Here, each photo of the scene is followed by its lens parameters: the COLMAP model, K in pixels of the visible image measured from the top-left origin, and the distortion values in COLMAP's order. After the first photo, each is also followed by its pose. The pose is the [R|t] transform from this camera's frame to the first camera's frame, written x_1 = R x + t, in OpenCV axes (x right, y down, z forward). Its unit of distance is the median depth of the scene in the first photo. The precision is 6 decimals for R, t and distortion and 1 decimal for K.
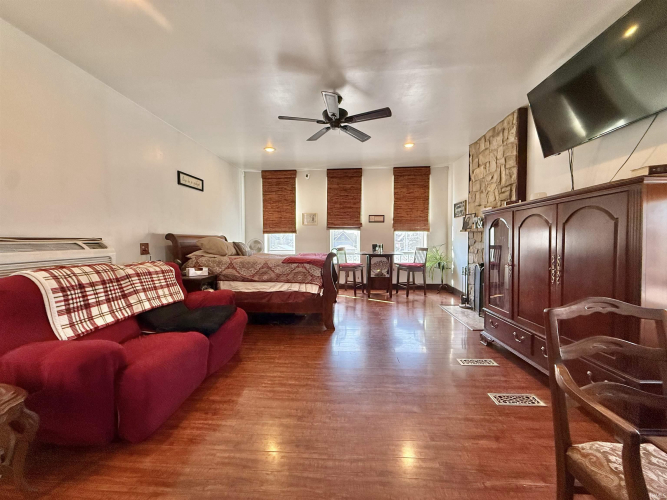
lens RADIAL K [[266.2, 0, 330.1], [0, 266.2, 249.2], [0, 0, 1]] dist [-0.000442, -0.000144]
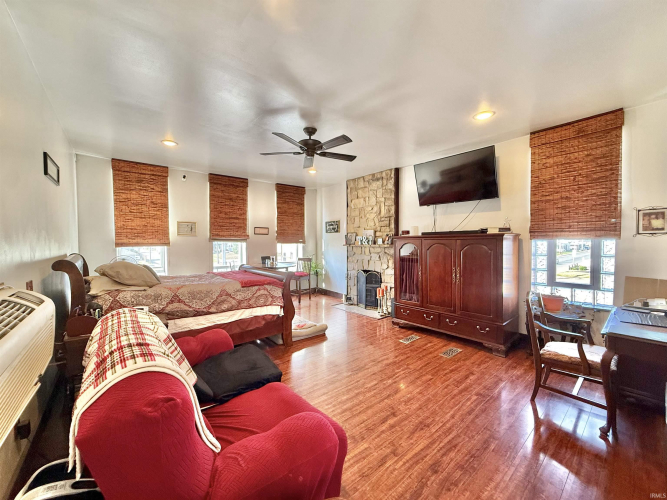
lens RADIAL K [[266.2, 0, 331.2], [0, 266.2, 248.7], [0, 0, 1]] dist [-0.000442, -0.000144]
pose [[0.726099, -0.016456, 0.687393, -0.425830], [0.023098, 0.999733, -0.000465, -0.052148], [-0.687202, 0.016215, 0.726285, 0.106535]]
